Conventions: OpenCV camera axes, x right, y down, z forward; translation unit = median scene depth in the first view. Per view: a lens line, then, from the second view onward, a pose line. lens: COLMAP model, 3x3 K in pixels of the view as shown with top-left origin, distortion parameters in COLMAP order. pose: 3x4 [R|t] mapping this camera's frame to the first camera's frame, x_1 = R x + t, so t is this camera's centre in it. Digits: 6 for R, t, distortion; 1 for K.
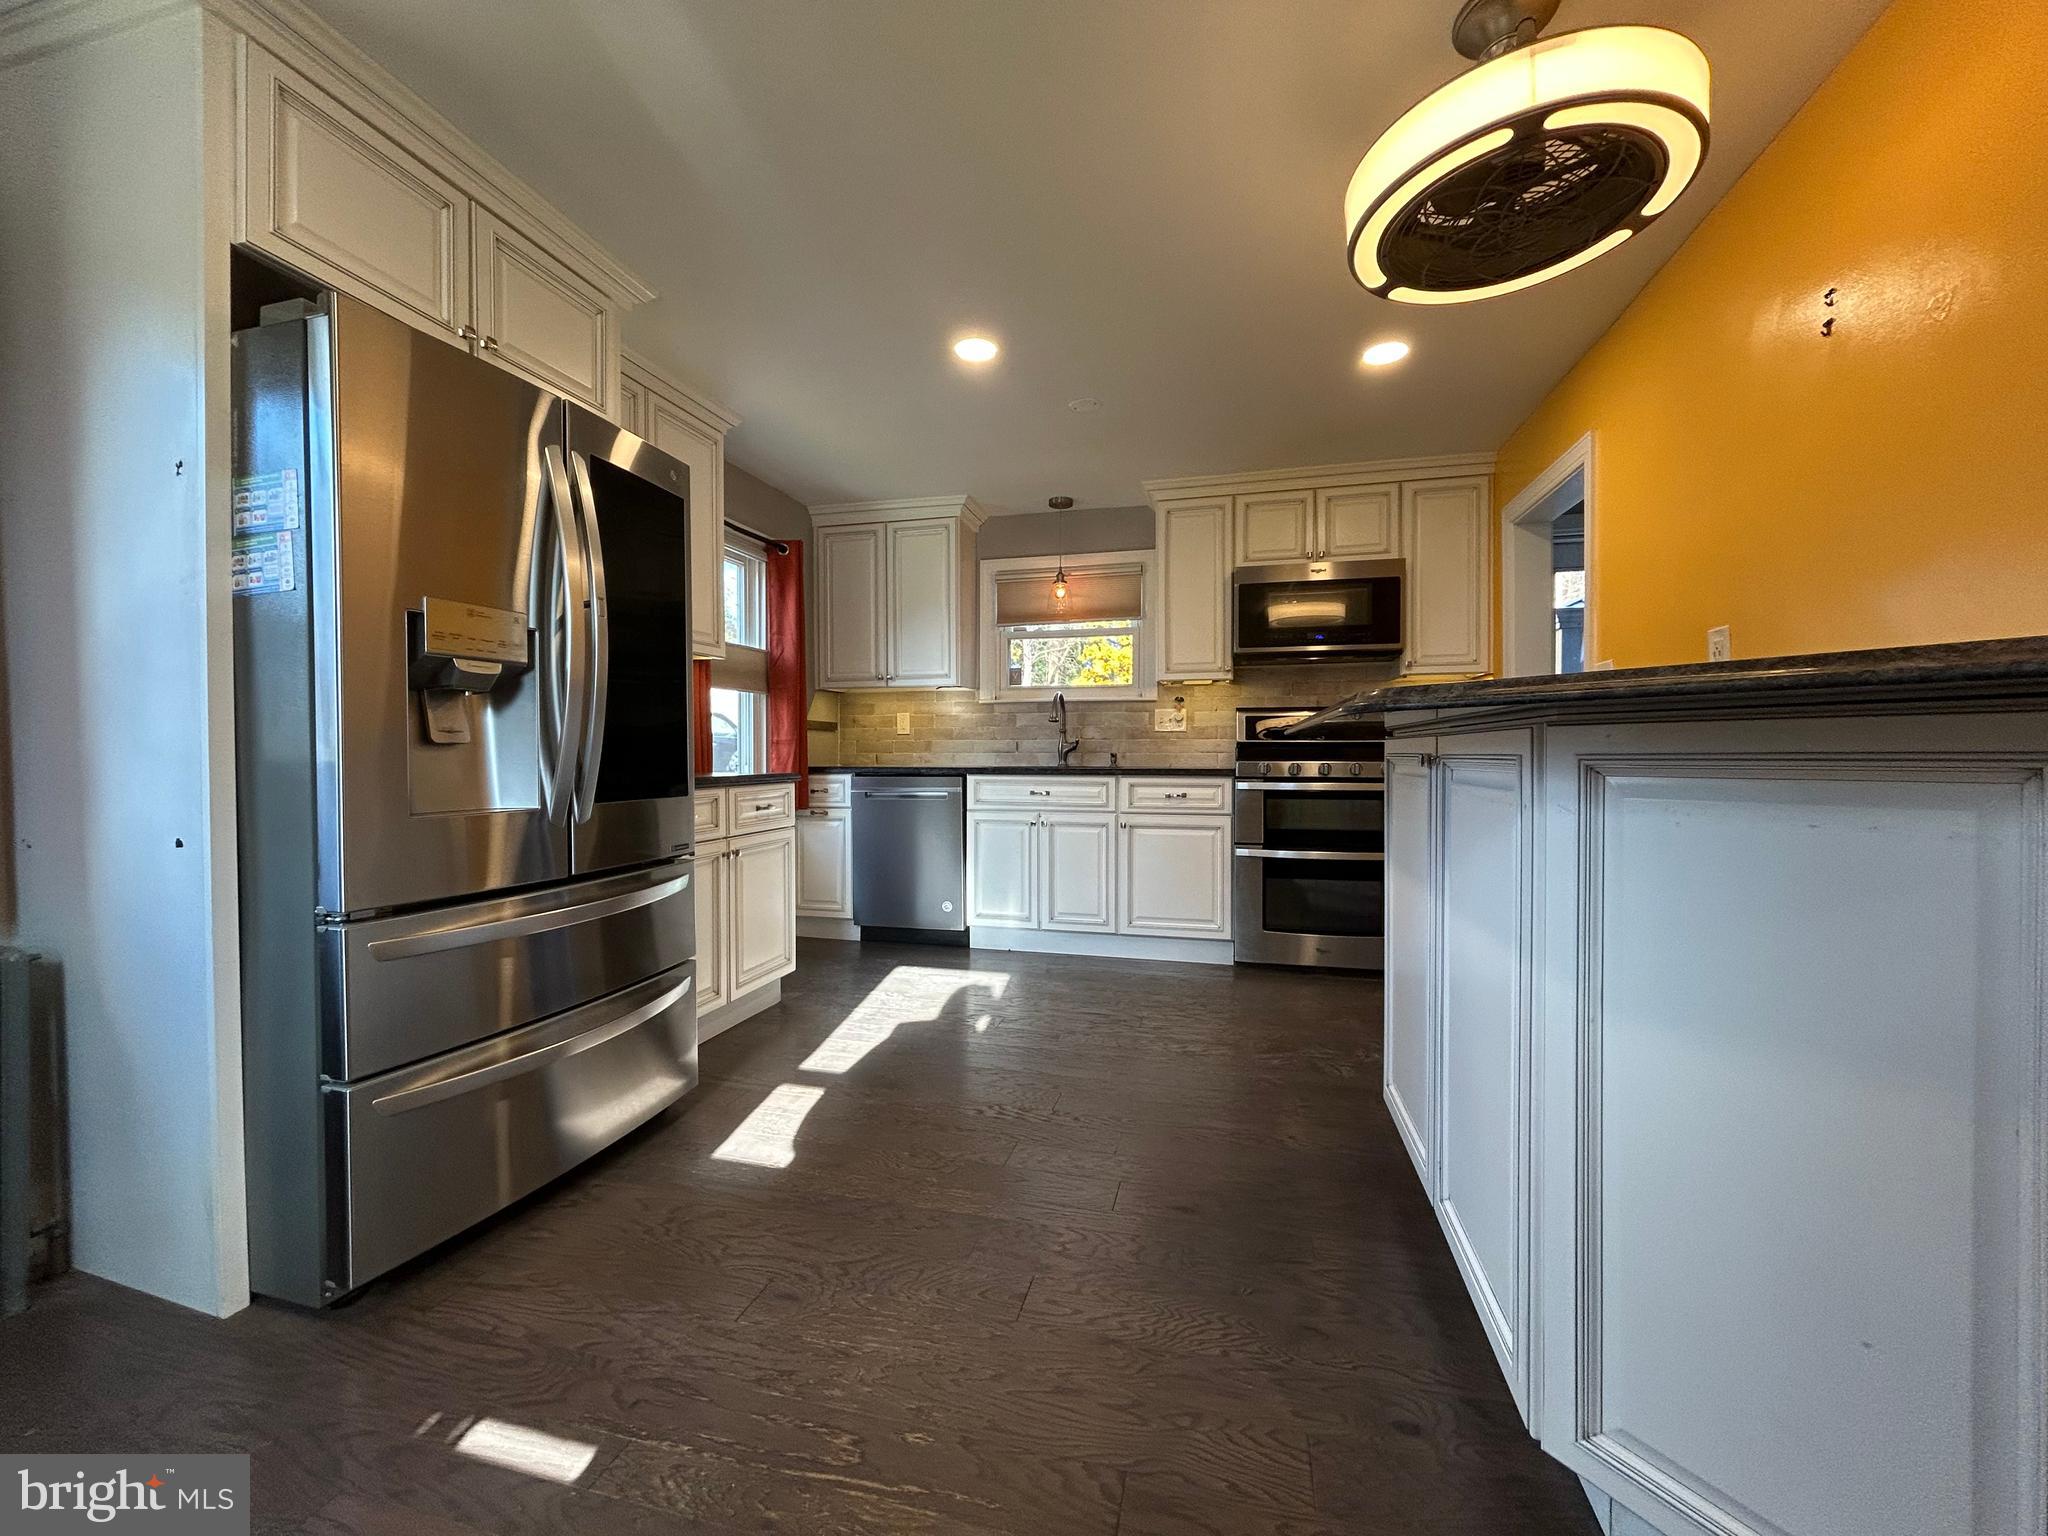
lens RADIAL K [[822.3, 0, 1024.6], [0, 822.3, 764.7], [0, 0, 1]] dist [-0.000474, 0.001449]
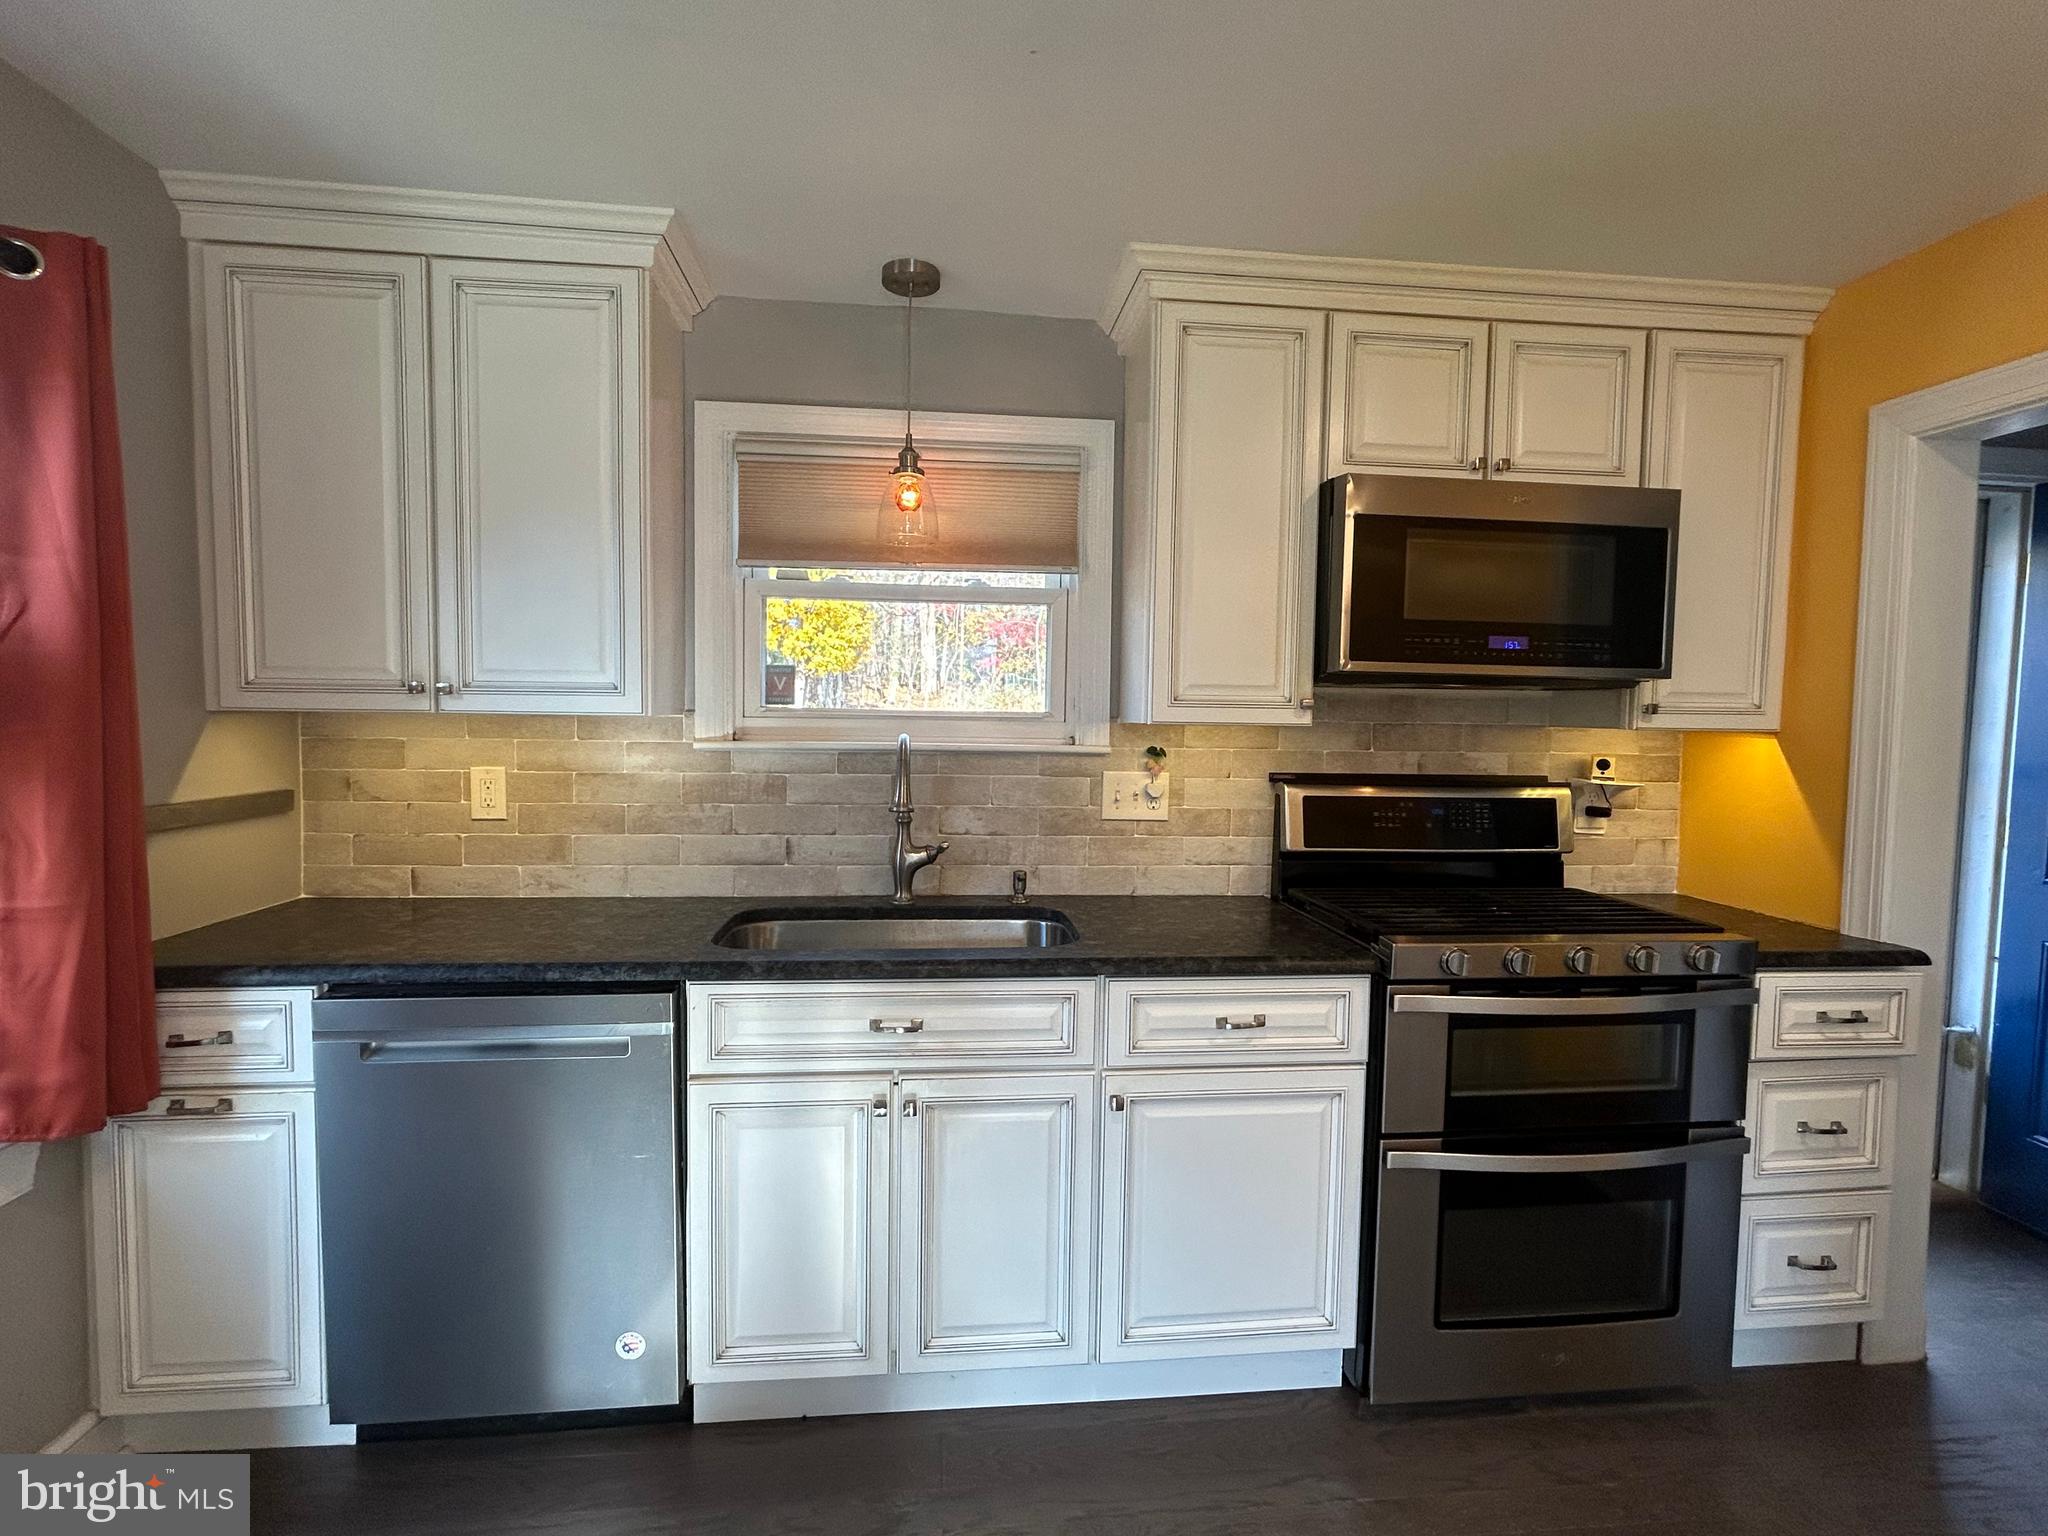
lens RADIAL K [[954.8, 0, 1018.9], [0, 954.8, 759.1], [0, 0, 1]] dist [-0.001205, -0.000461]
pose [[0.937567, -0.001734, 0.347800, -0.083229], [-0.012371, 0.999188, 0.038332, -0.108542], [-0.347584, -0.040242, 0.936785, 0.590198]]
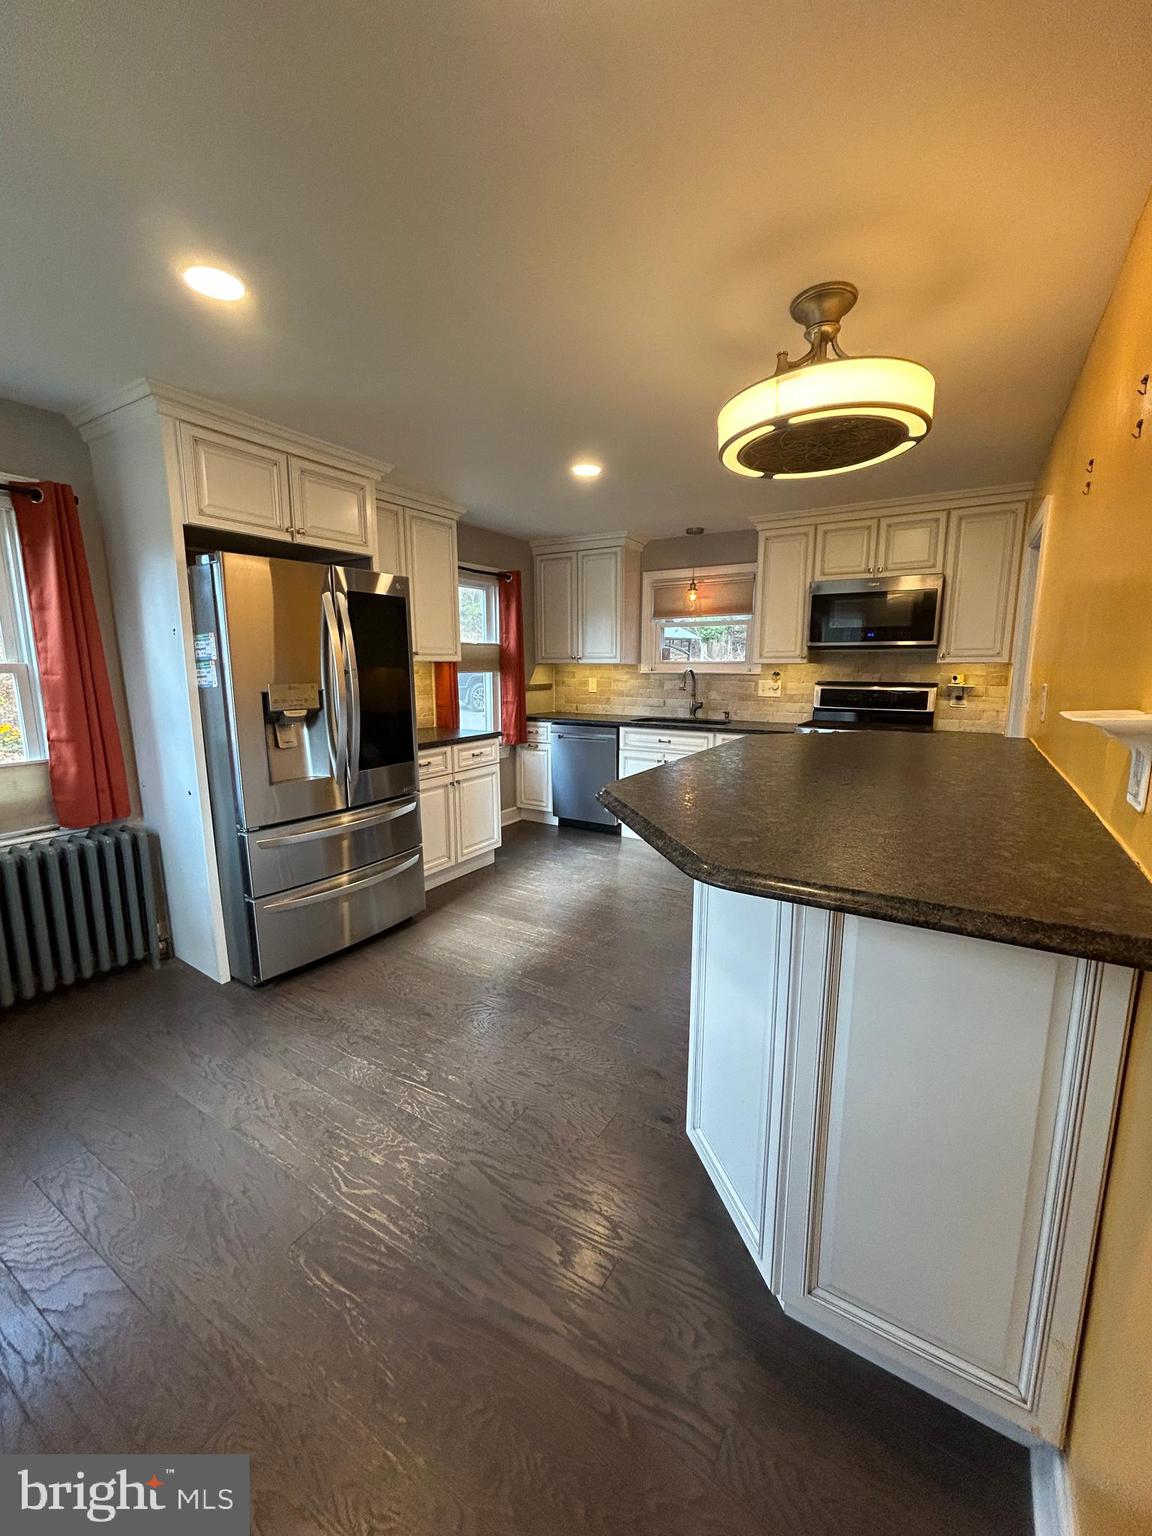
lens RADIAL K [[616.7, 0, 579.3], [0, 616.7, 767.7], [0, 0, 1]] dist [-0.000474, 0.001449]
pose [[0.955904, 0.050075, -0.289378, 0.204278], [-0.004427, 0.987701, 0.156290, -0.095894], [0.293645, -0.148117, 0.944370, -0.123473]]
